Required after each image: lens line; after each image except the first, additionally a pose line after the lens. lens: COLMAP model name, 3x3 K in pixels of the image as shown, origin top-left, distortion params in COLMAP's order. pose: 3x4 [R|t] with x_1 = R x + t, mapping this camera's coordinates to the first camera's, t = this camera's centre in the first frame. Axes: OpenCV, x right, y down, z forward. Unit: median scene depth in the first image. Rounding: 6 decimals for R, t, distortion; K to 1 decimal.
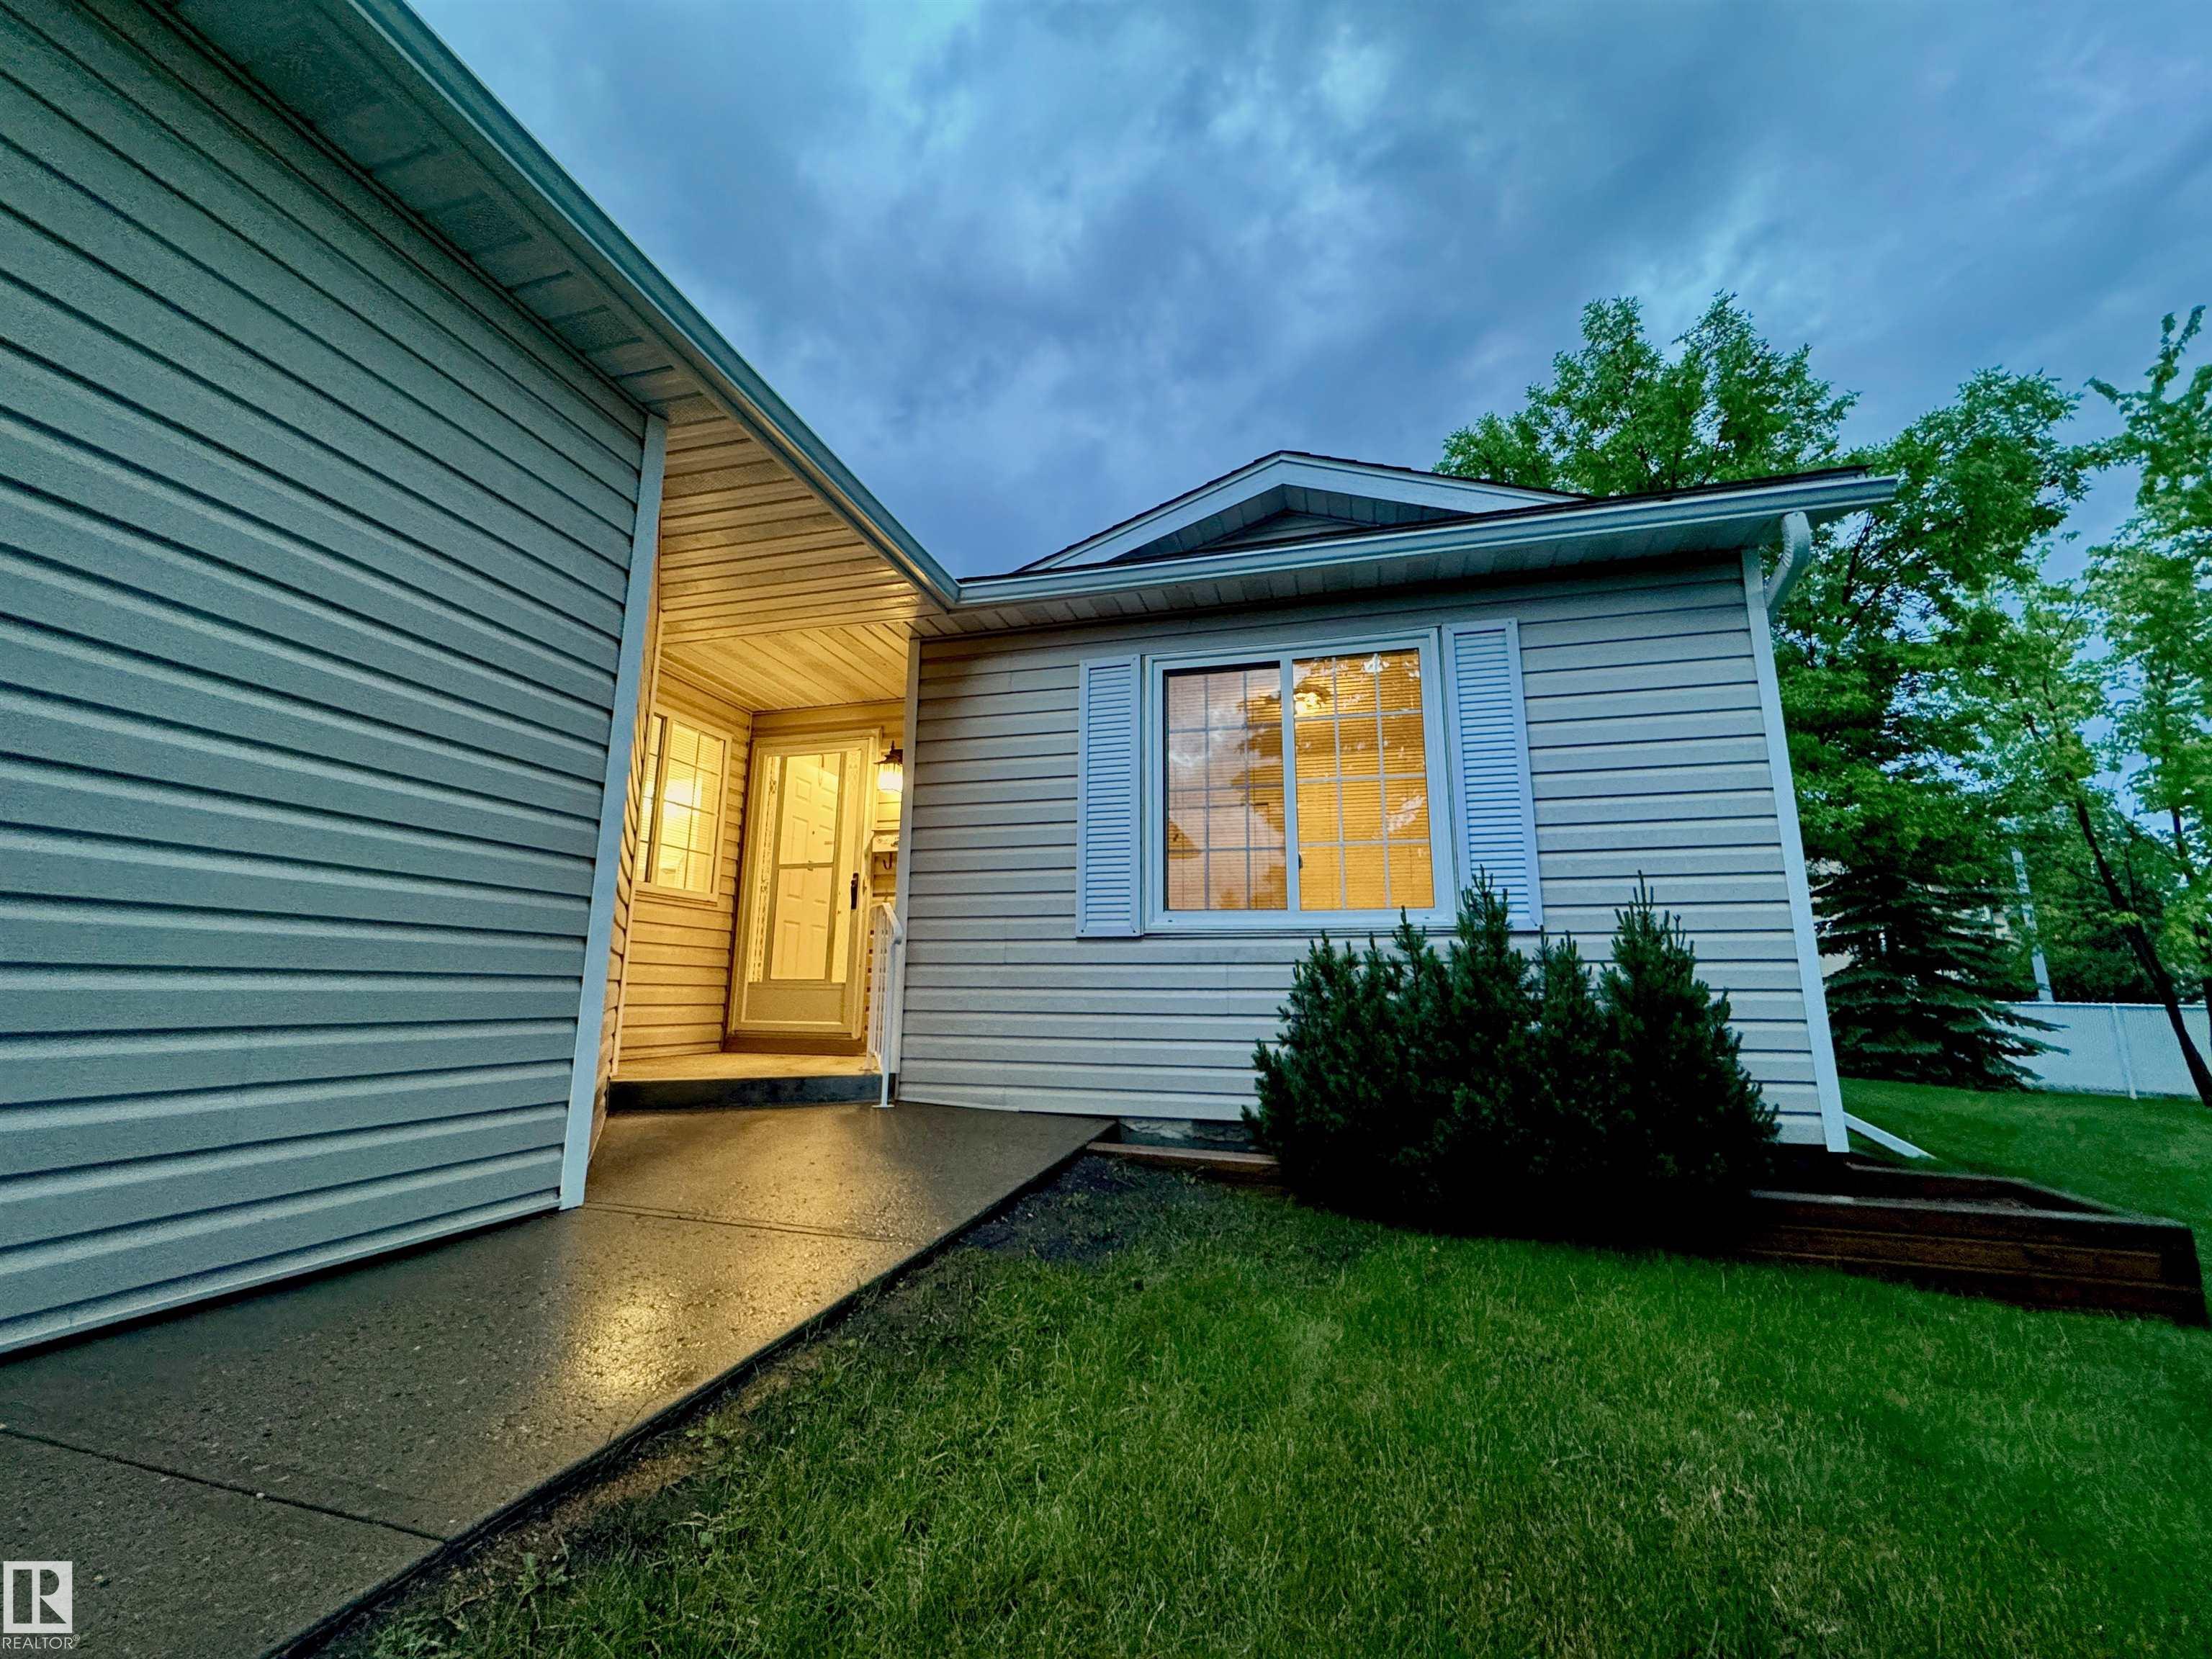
lens RADIAL K [[883.9, 0, 1104.5], [0, 883.9, 828.0], [0, 0, 1]] dist [-0.003008, -0.000321]
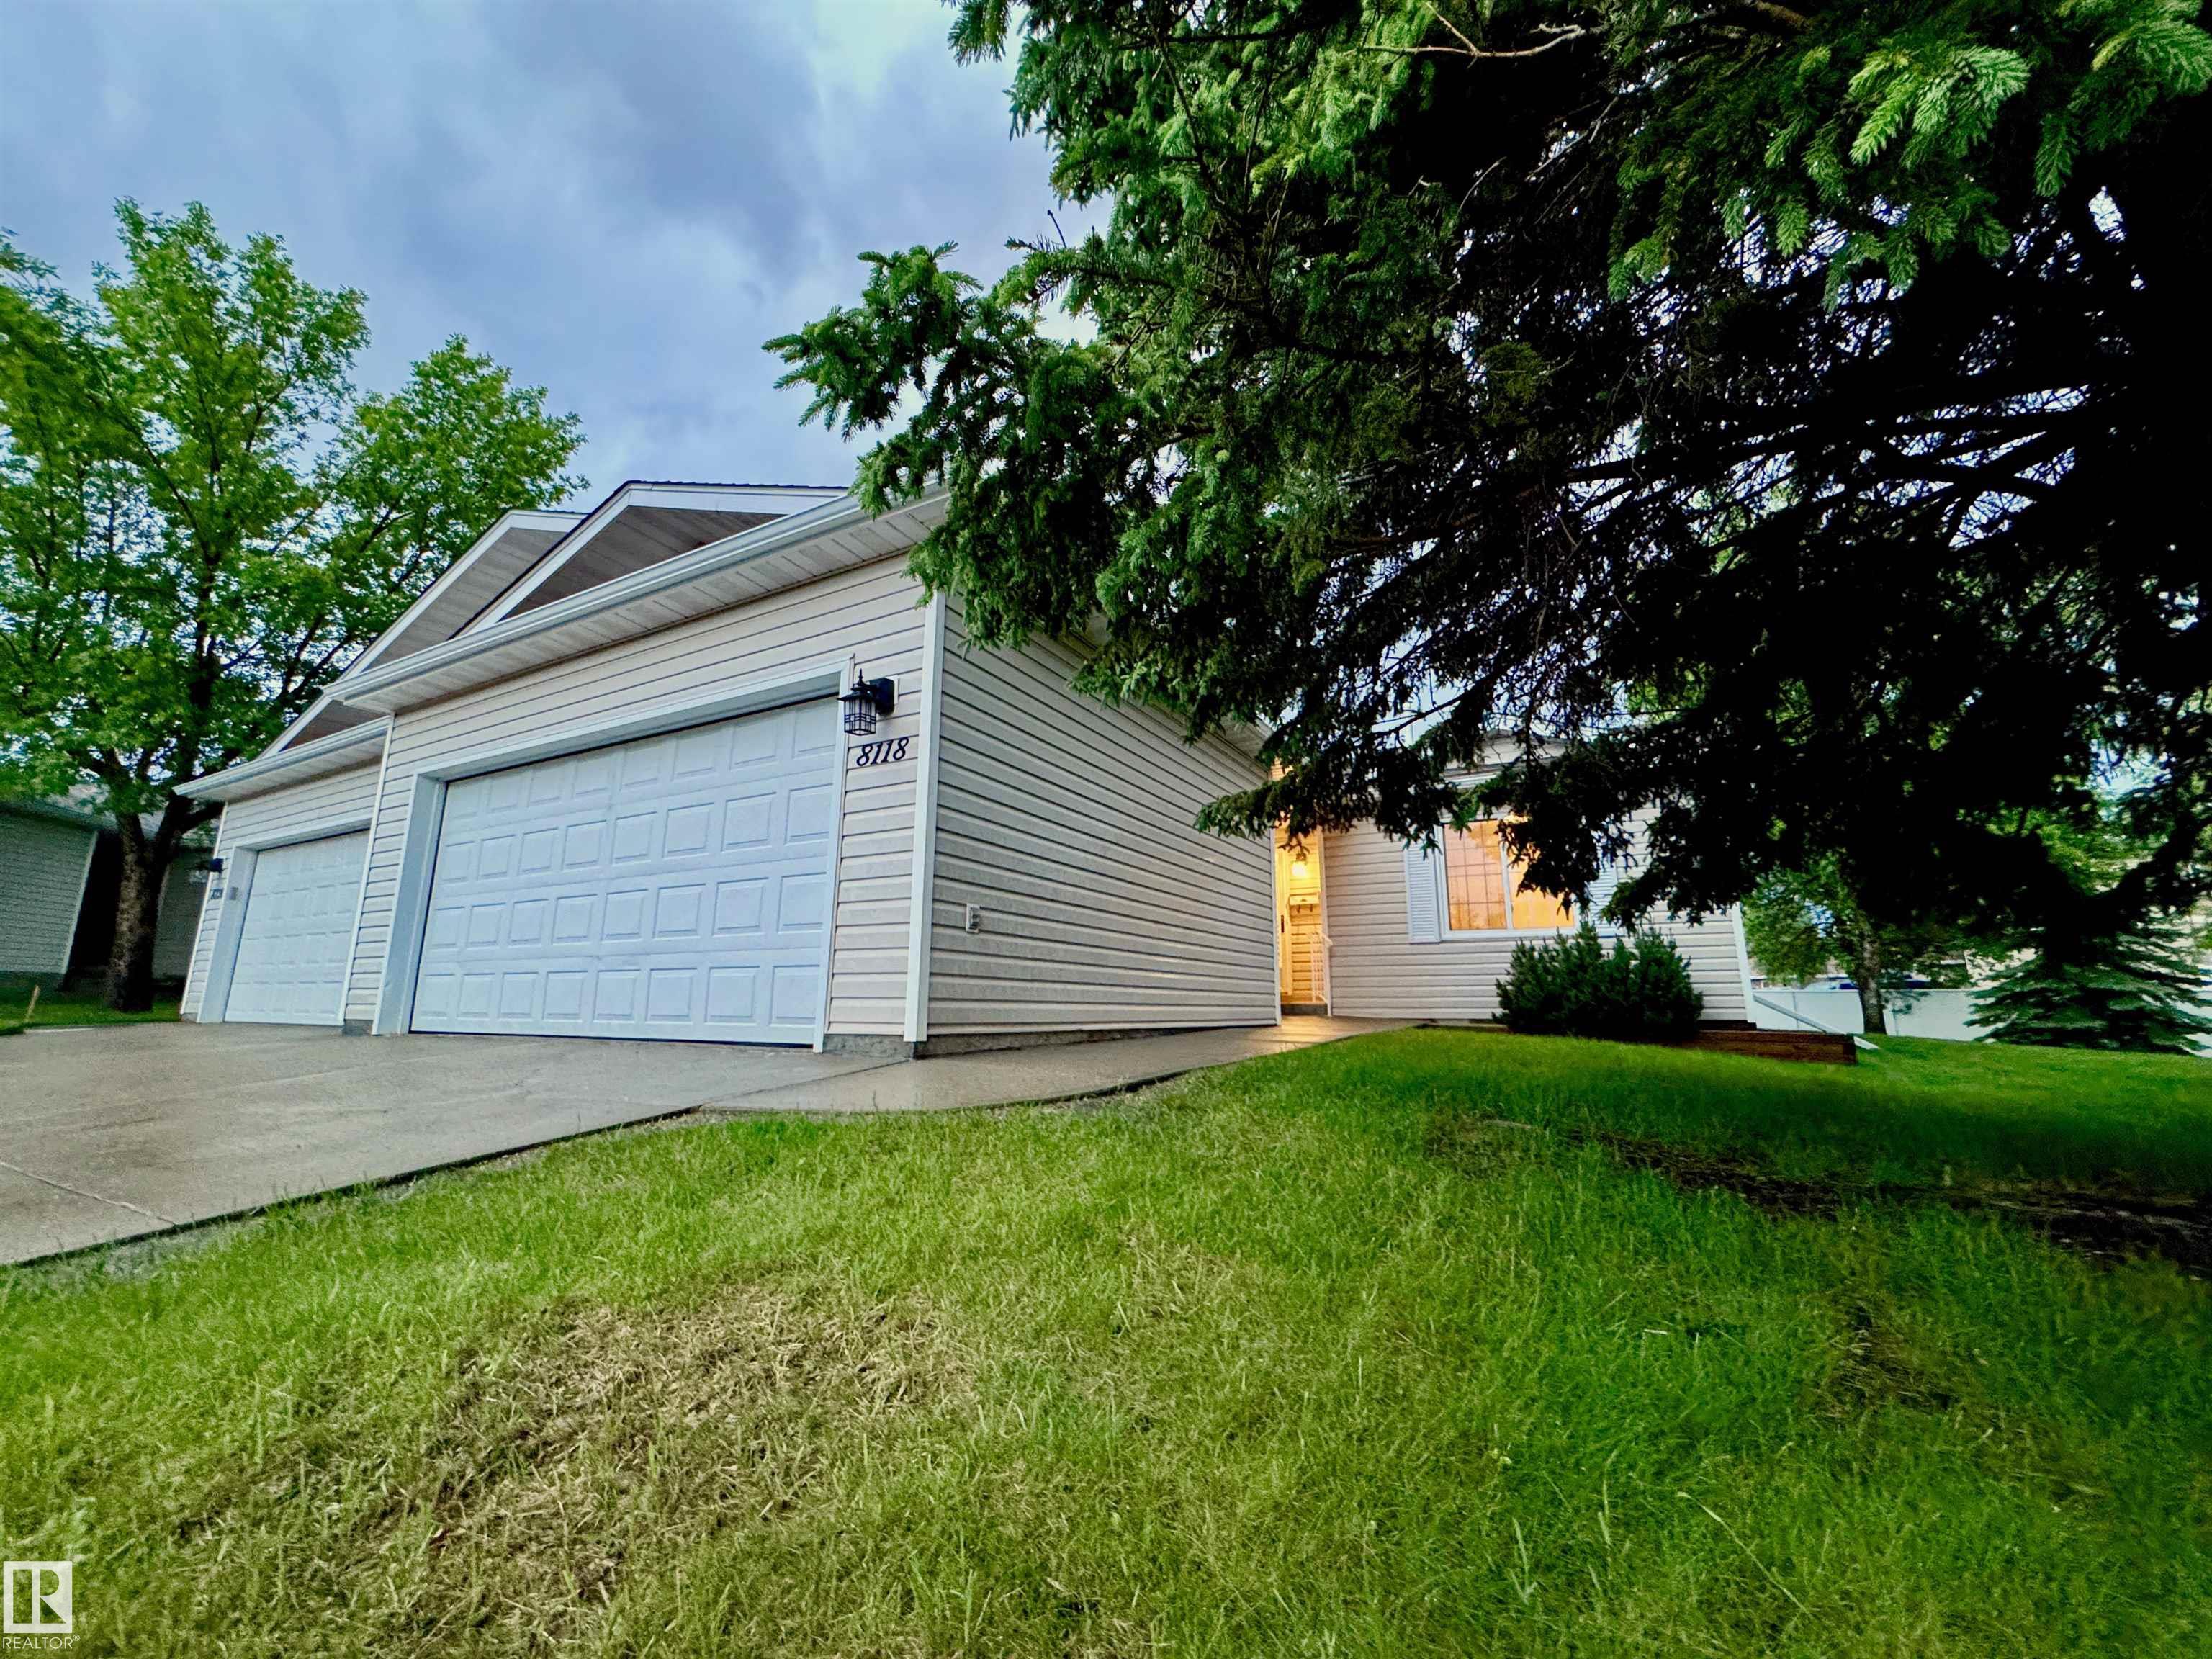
lens RADIAL K [[883.9, 0, 1104.5], [0, 883.9, 828.0], [0, 0, 1]] dist [-0.003008, -0.000321]
pose [[0.967147, -0.052396, -0.248759, -0.257888], [0.047650, 0.998550, -0.025065, -0.185609], [0.249712, 0.012388, 0.968241, -1.698073]]
